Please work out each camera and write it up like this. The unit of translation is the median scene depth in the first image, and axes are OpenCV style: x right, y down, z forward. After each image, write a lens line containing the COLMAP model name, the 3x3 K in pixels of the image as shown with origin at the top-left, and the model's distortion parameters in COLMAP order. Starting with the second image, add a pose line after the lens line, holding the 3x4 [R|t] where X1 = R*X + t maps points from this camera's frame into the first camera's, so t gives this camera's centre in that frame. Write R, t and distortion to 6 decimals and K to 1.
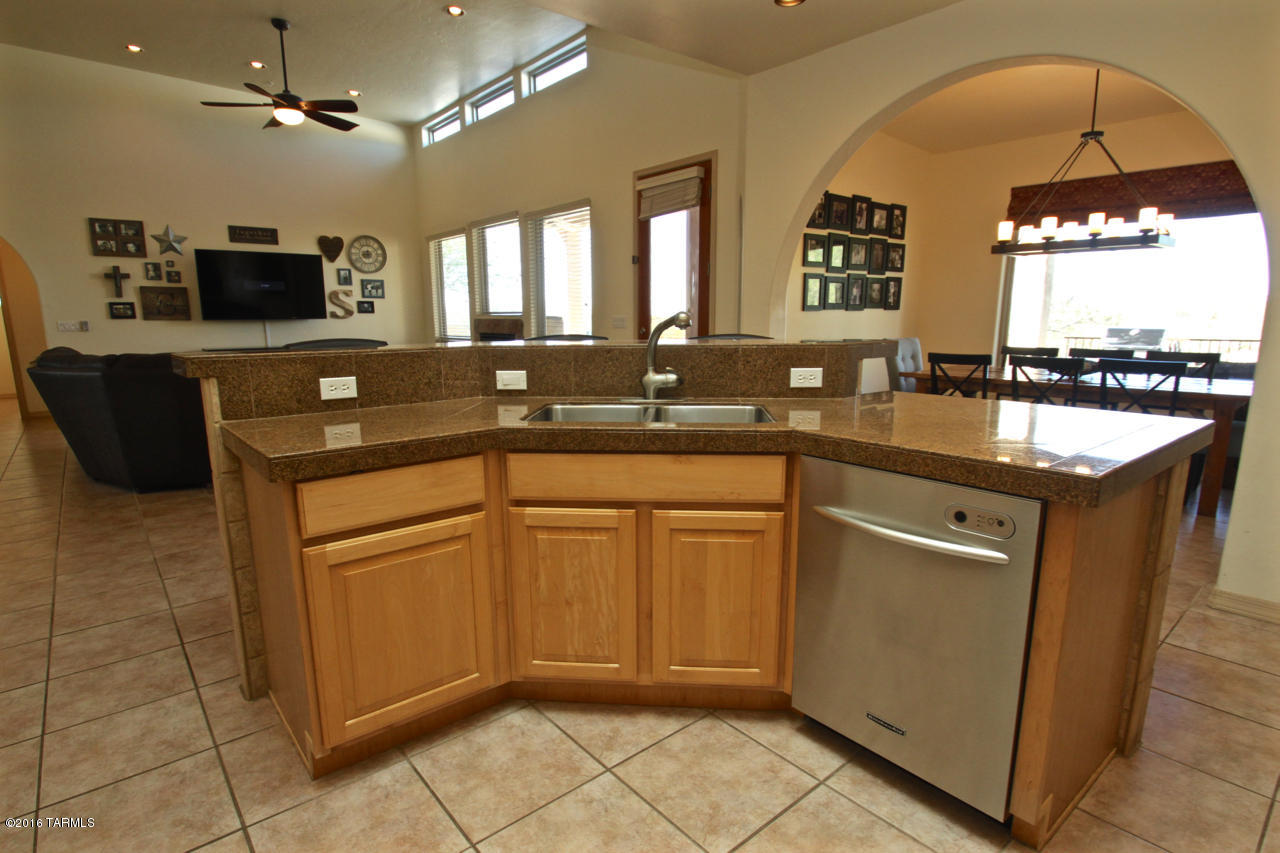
lens RADIAL K [[655.0, 0, 646.0], [0, 655.0, 432.0], [0, 0, 1]] dist [-0.011785, -0.002260]
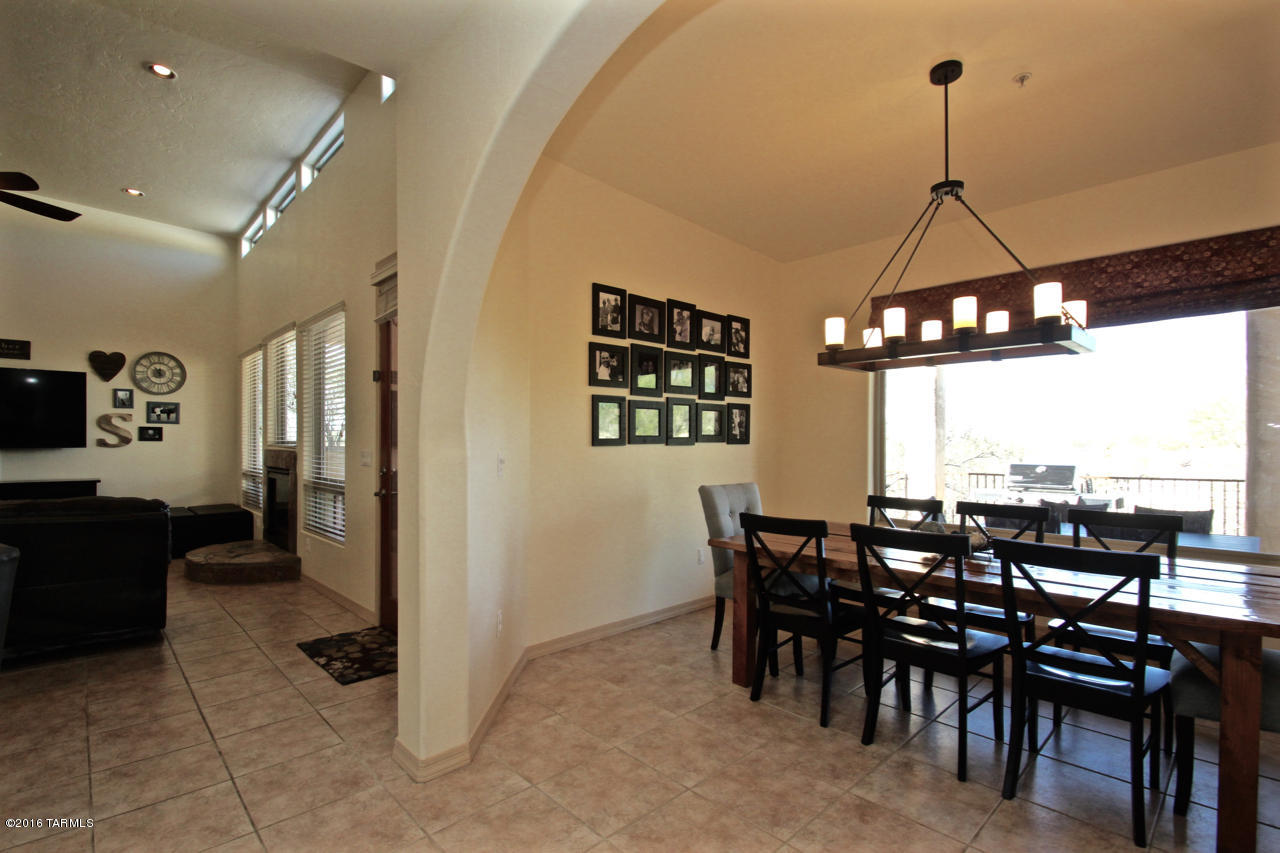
lens RADIAL K [[597.3, 0, 632.8], [0, 597.3, 431.6], [0, 0, 1]] dist [-0.003041, -0.000856]
pose [[0.998988, 0.008872, 0.044094, 0.192556], [-0.000223, 0.981320, -0.192385, -0.055727], [-0.044977, 0.192180, 0.980328, 0.262562]]
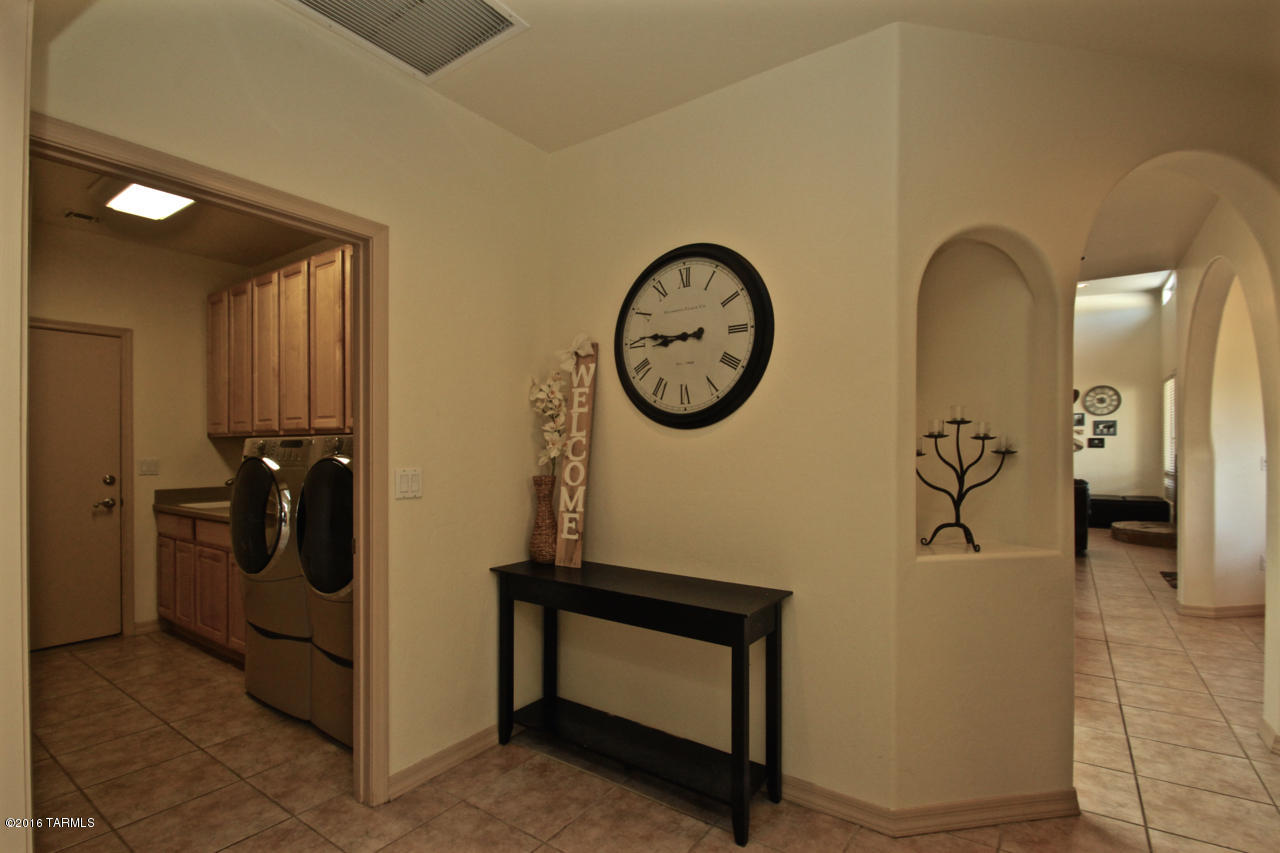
lens RADIAL K [[597.3, 0, 636.2], [0, 597.3, 450.5], [0, 0, 1]] dist [-0.003041, -0.000856]
pose [[0.235057, 0.014458, -0.971874, 0.544615], [-0.179111, 0.983410, -0.028690, 0.010040], [0.955336, 0.180817, 0.233748, -0.092815]]
